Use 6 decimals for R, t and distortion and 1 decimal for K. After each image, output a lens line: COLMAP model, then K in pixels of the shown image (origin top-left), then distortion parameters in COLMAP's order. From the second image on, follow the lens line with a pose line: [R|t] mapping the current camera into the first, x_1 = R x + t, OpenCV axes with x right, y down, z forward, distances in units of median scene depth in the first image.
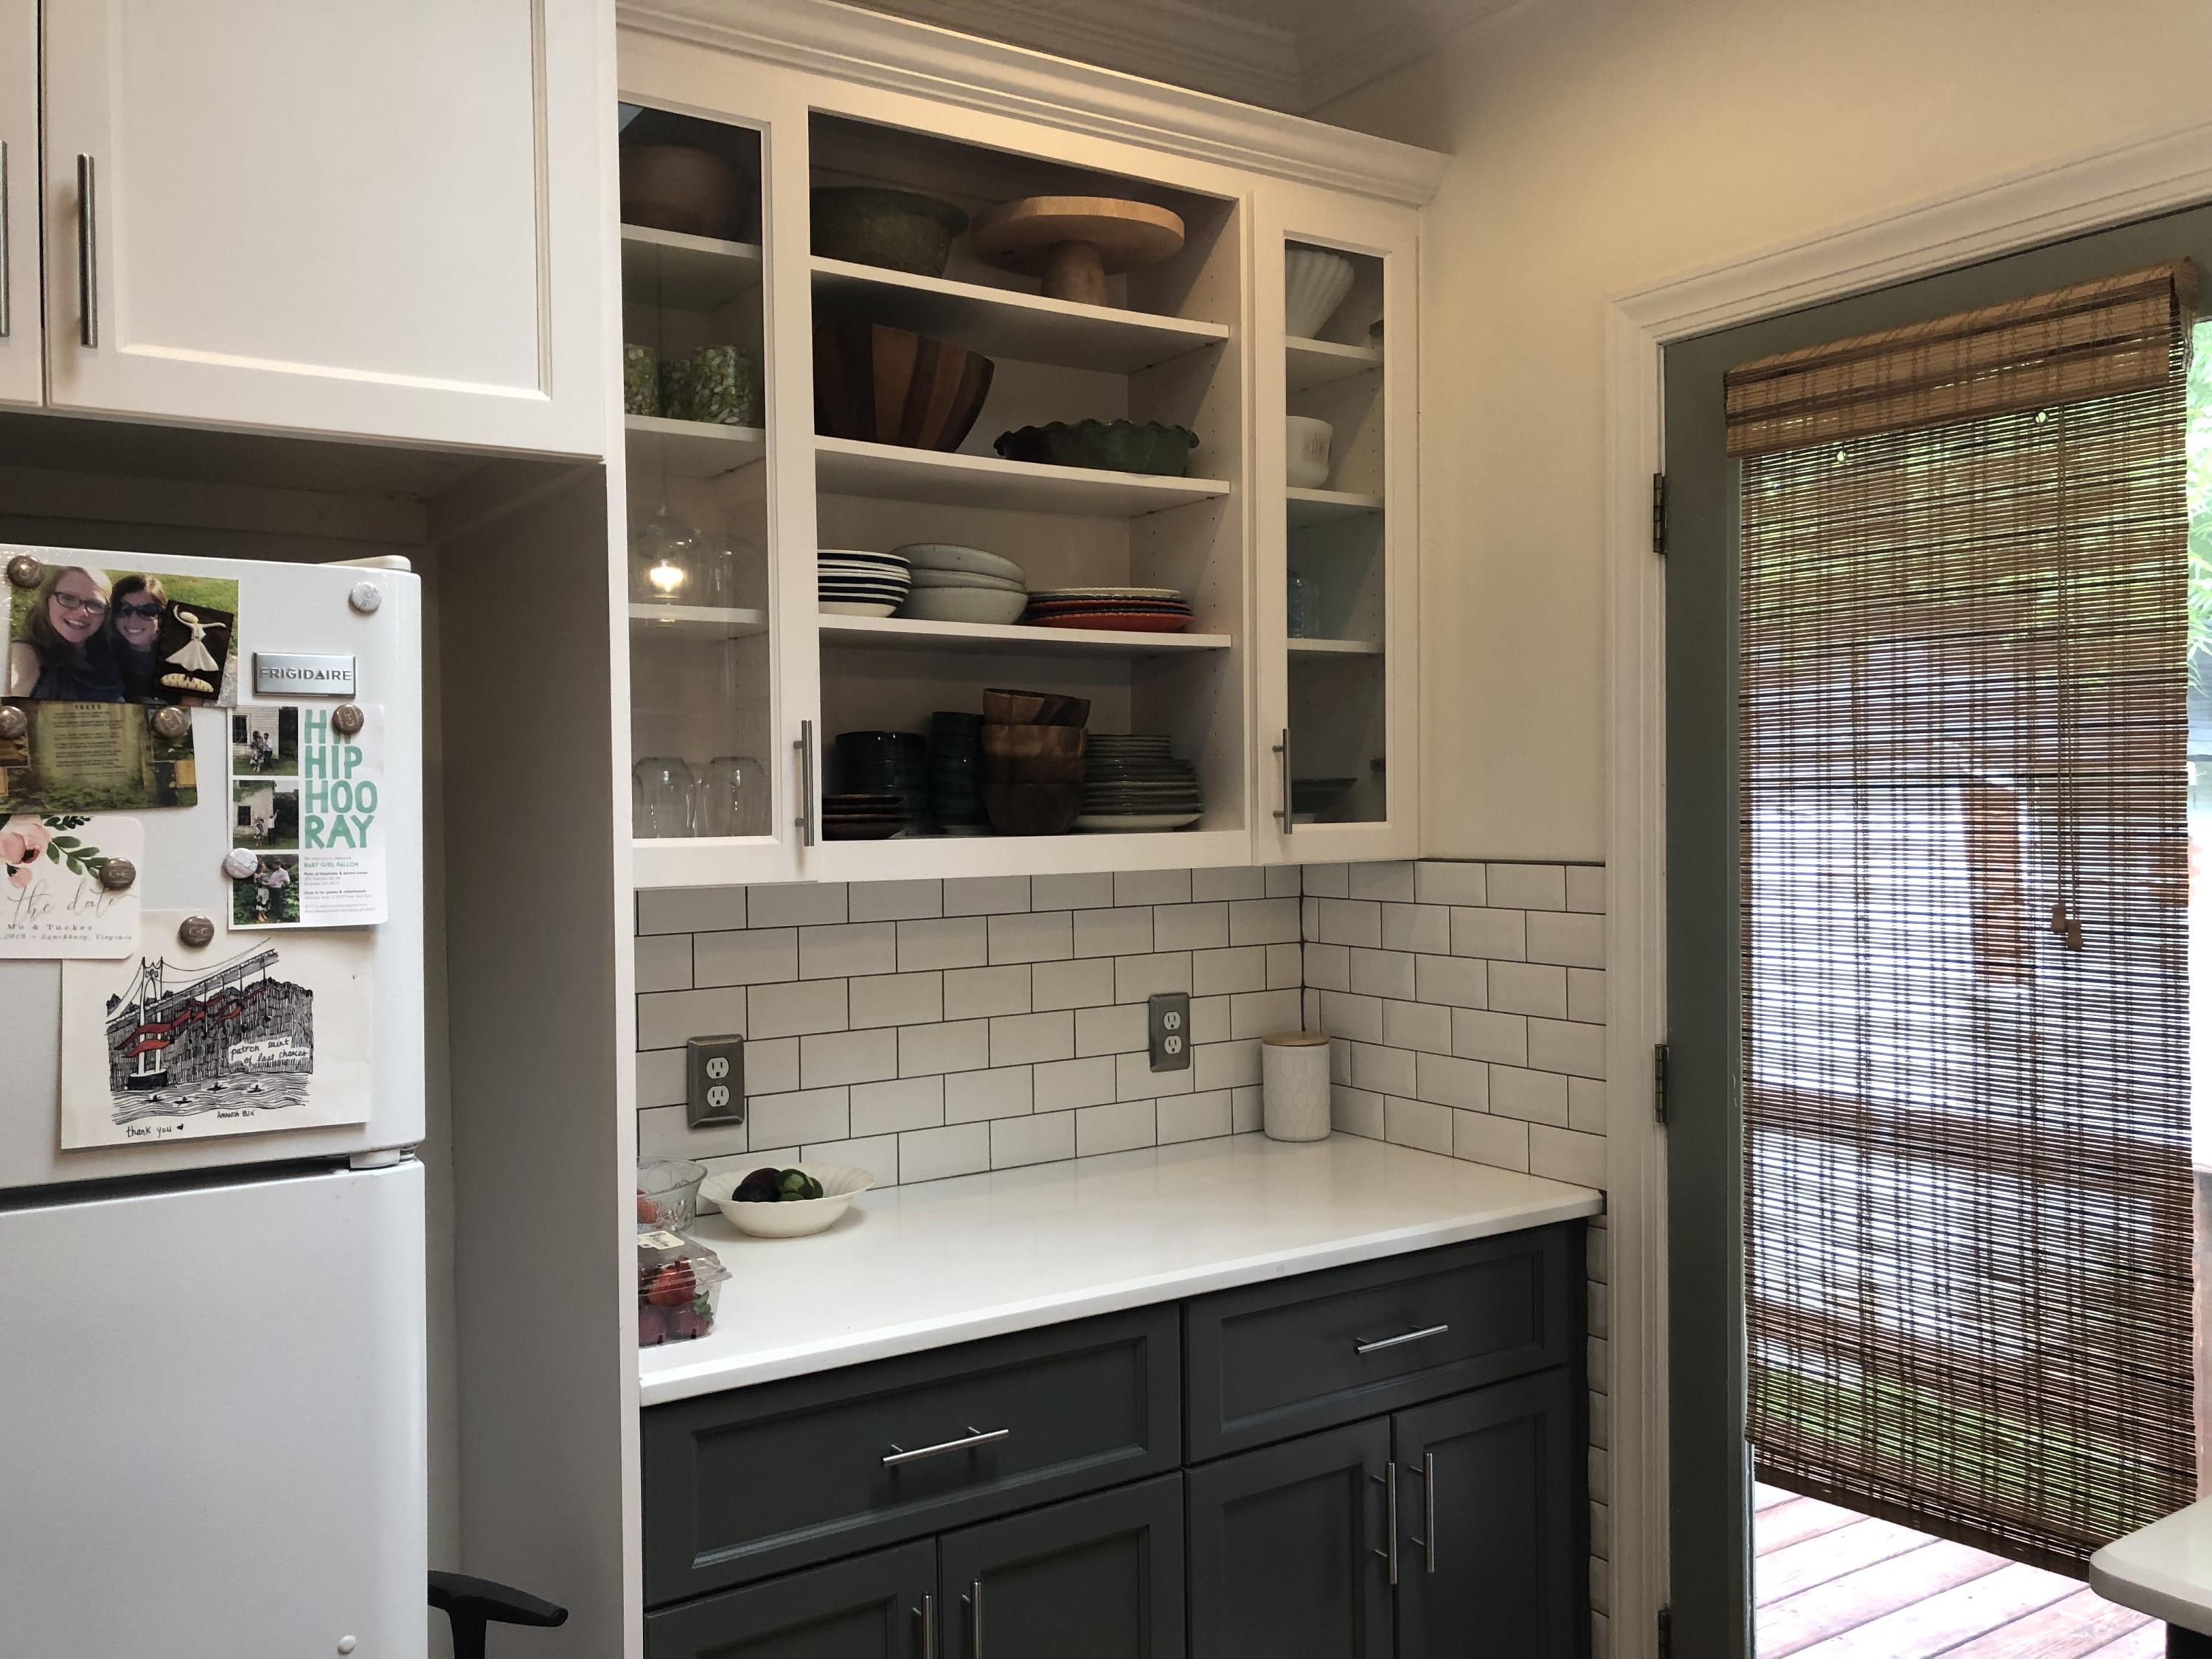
lens RADIAL K [[1810.1, 0, 1106.0], [0, 1810.1, 829.5], [0, 0, 1]] dist [0.114646, -0.183659]
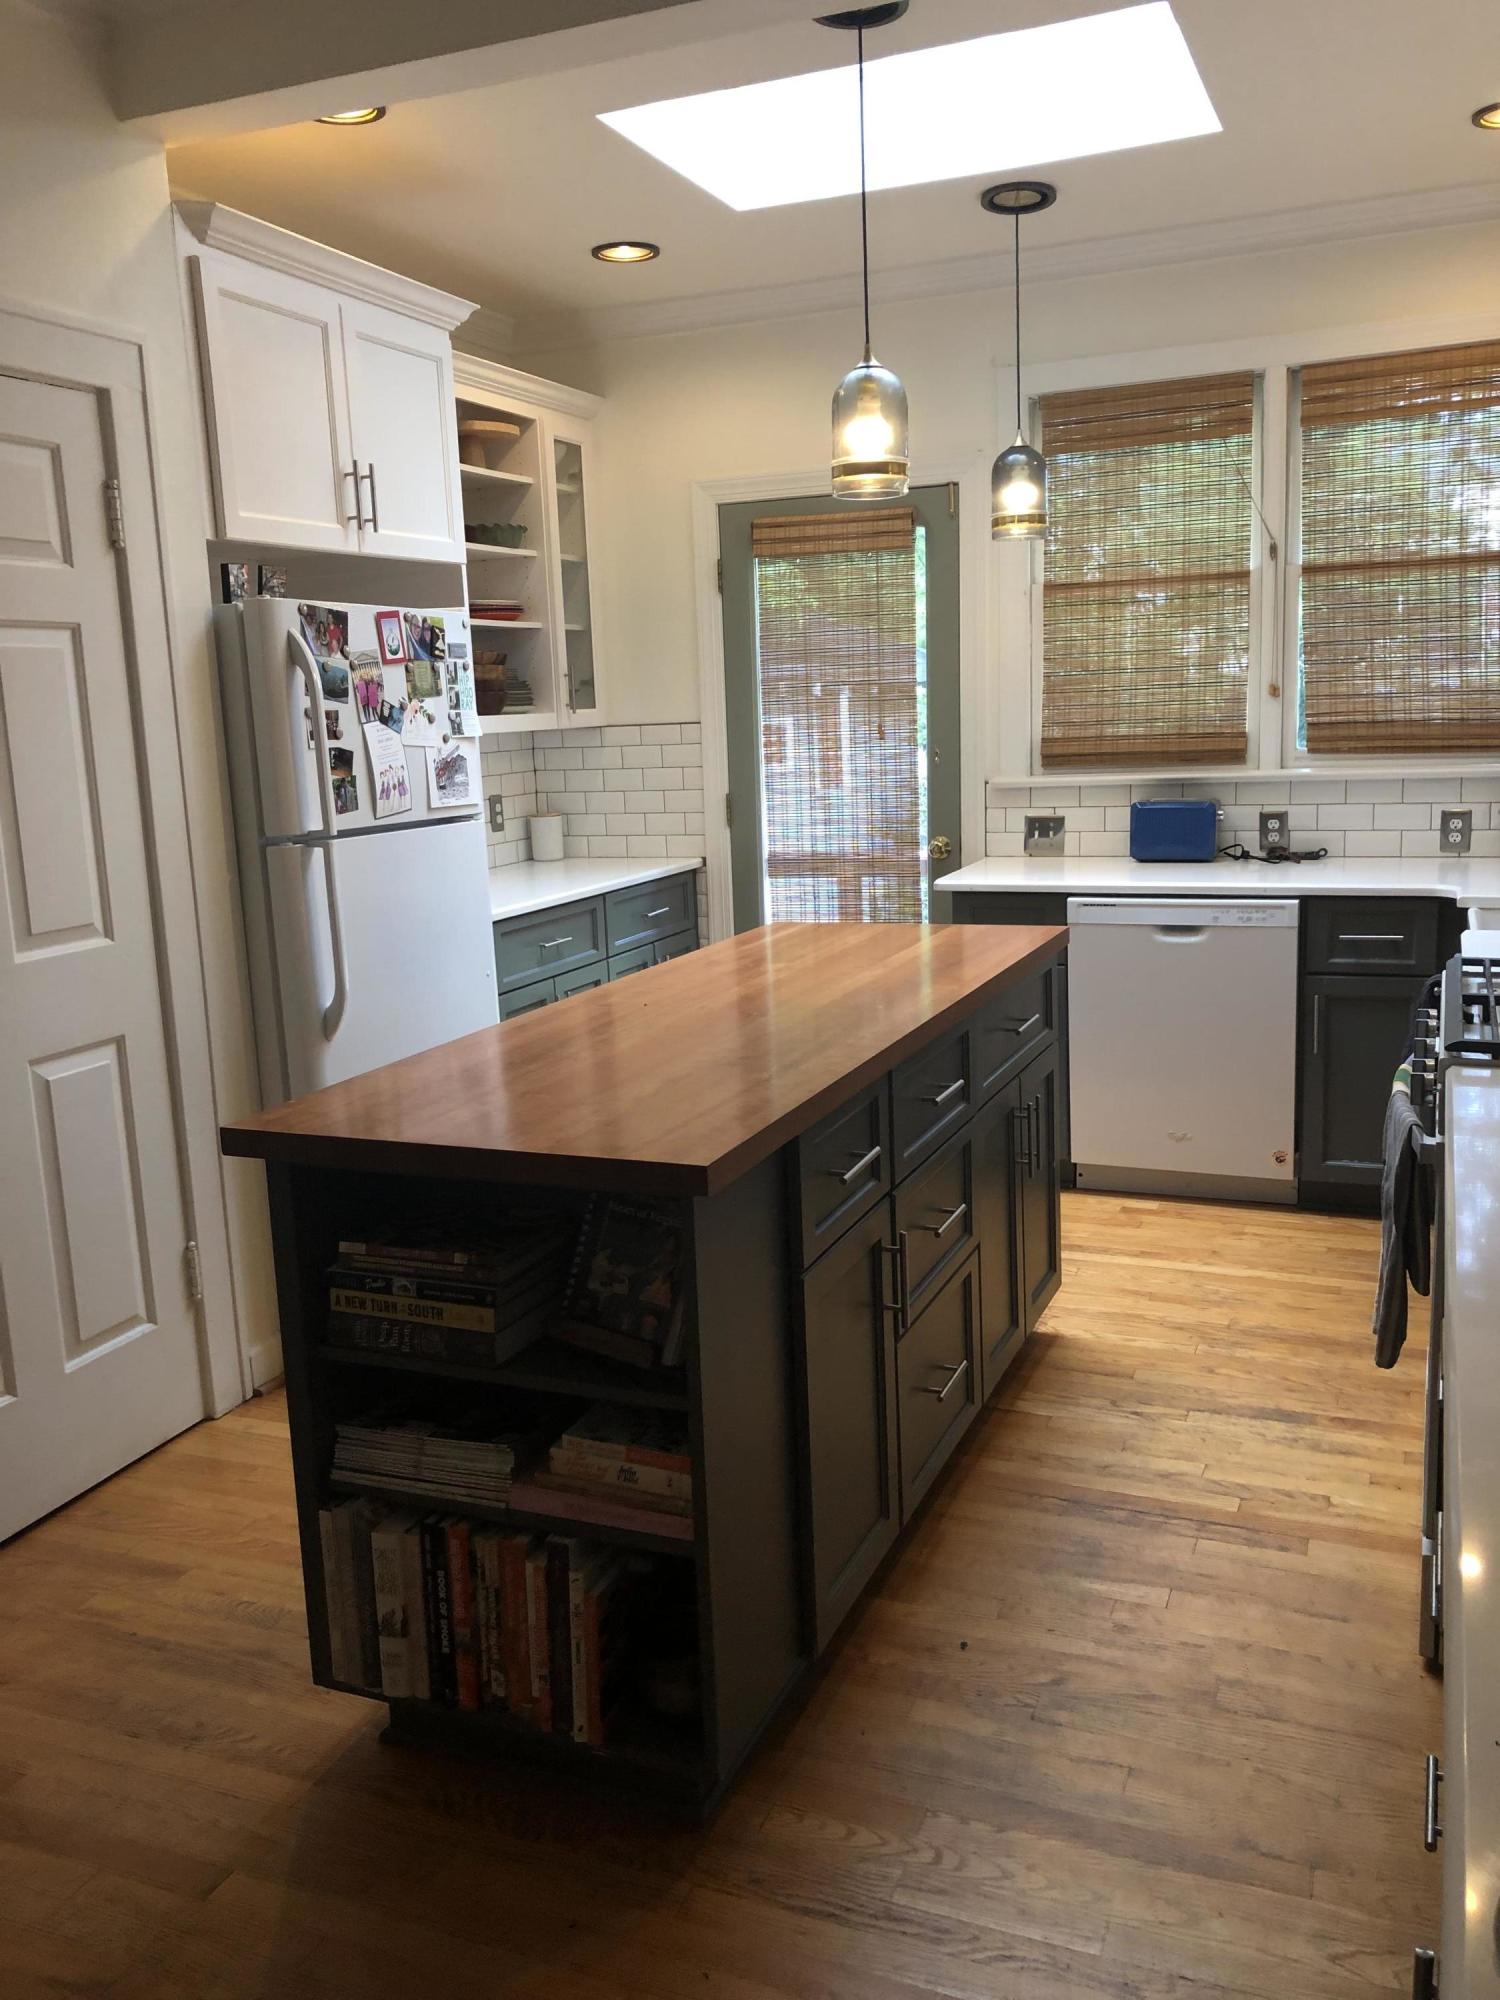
lens RADIAL K [[1636.6, 0, 750.0], [0, 1636.6, 1000.0], [0, 0, 1]] dist [0.114646, -0.183659]
pose [[0.829896, -0.120359, 0.544781, -0.931292], [0.039838, 0.986745, 0.157315, 0.043395], [-0.556494, -0.108853, 0.823690, -0.904333]]
